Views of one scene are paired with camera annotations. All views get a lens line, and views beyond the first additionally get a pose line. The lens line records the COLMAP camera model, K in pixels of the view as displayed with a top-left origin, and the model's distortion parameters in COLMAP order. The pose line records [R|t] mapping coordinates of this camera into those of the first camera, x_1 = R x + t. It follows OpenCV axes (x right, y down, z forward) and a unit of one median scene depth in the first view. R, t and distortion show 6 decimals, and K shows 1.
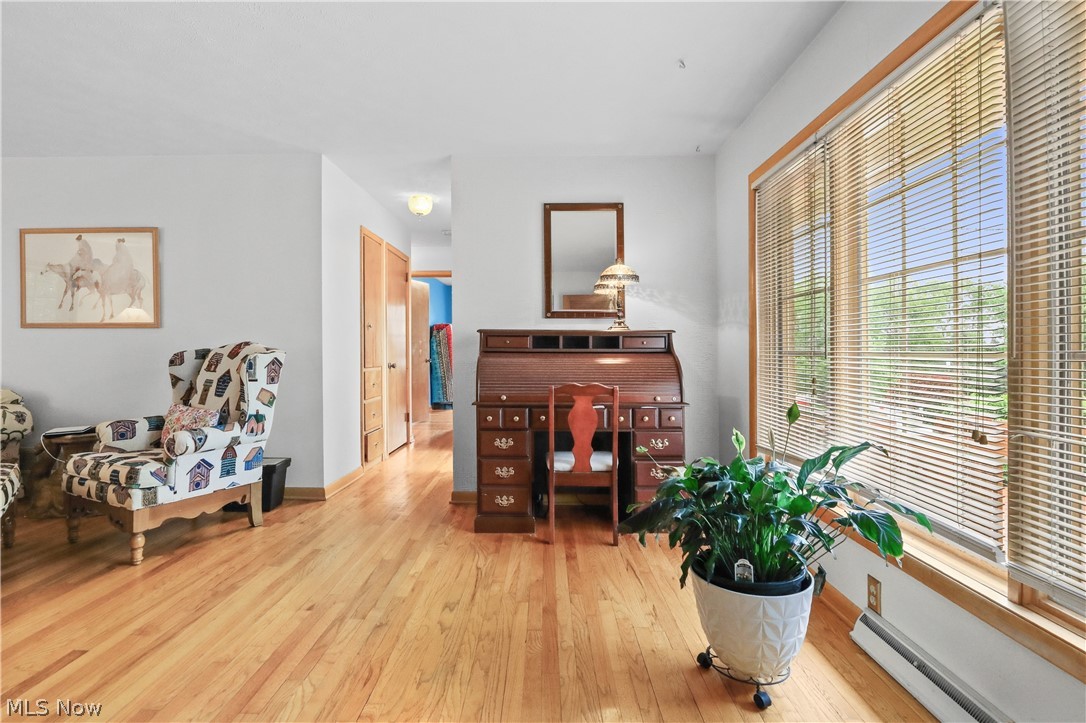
lens RADIAL K [[525.0, 0, 533.7], [0, 525.0, 356.0], [0, 0, 1]] dist [-0.003403, -0.000205]
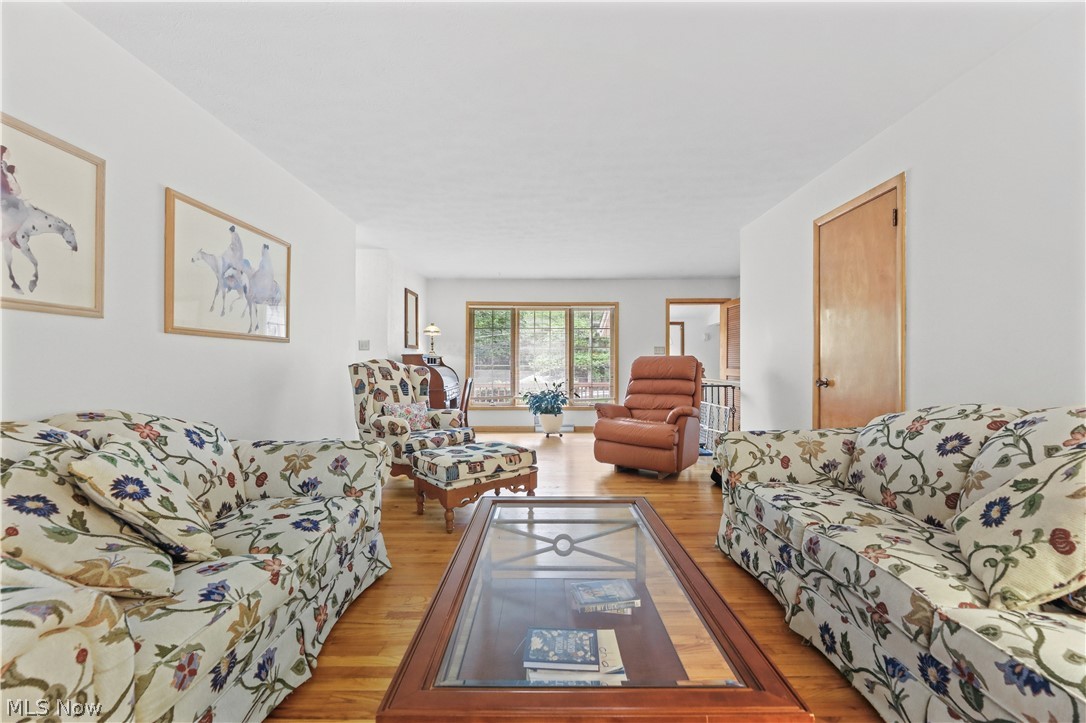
lens RADIAL K [[448.8, 0, 542.0], [0, 448.8, 362.3], [0, 0, 1]] dist [-0.002622, -0.003313]
pose [[-0.027633, 0.003879, 0.999611, -1.782279], [0.008139, 0.999960, -0.003655, -0.010239], [-0.999585, 0.008035, -0.027664, 0.598603]]
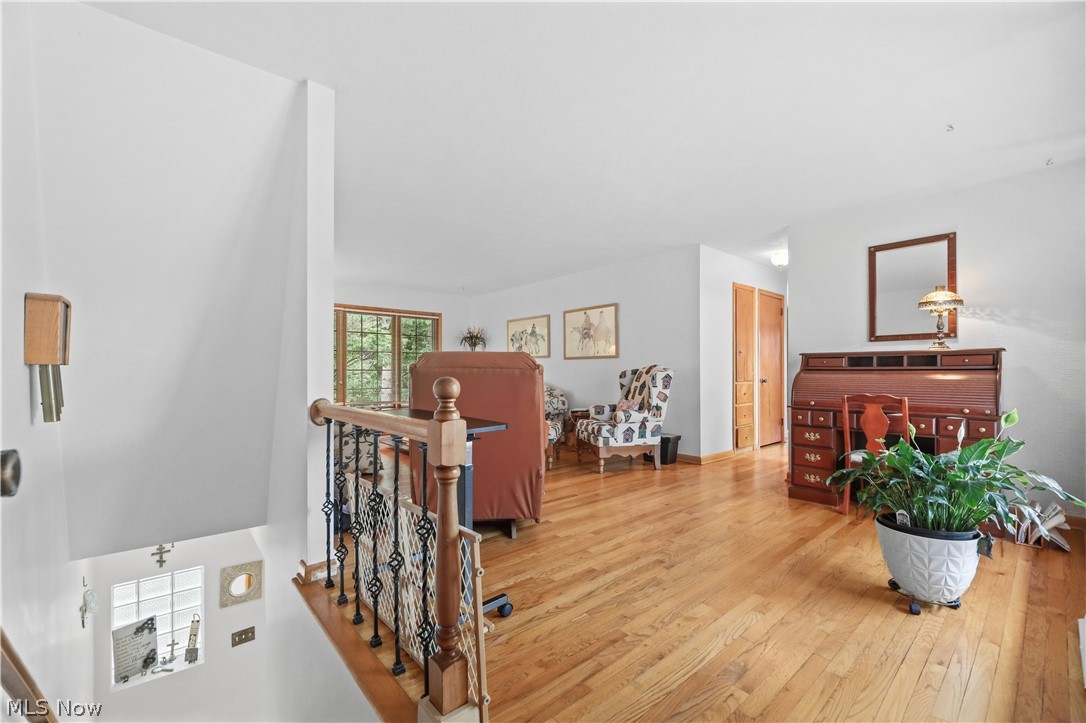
lens RADIAL K [[448.8, 0, 542.7], [0, 448.8, 372.0], [0, 0, 1]] dist [-0.002622, -0.003313]
pose [[0.669843, -0.002794, -0.742497, 0.305697], [-0.002358, 0.999980, -0.005890, 0.006045], [0.742499, 0.005696, 0.669823, -0.271393]]
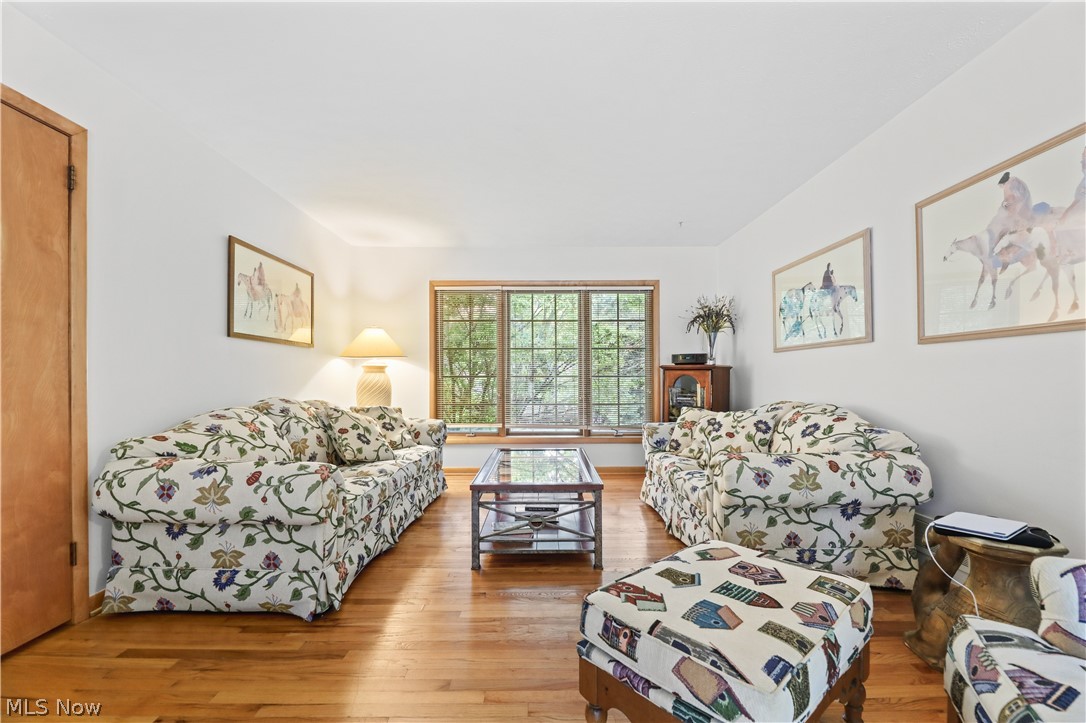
lens RADIAL K [[448.8, 0, 536.4], [0, 448.8, 376.7], [0, 0, 1]] dist [-0.002622, -0.003313]
pose [[0.017809, -0.004807, -0.999830, -0.441523], [-0.003306, 0.999983, -0.004866, -0.006205], [0.999836, 0.003393, 0.017793, 0.540577]]
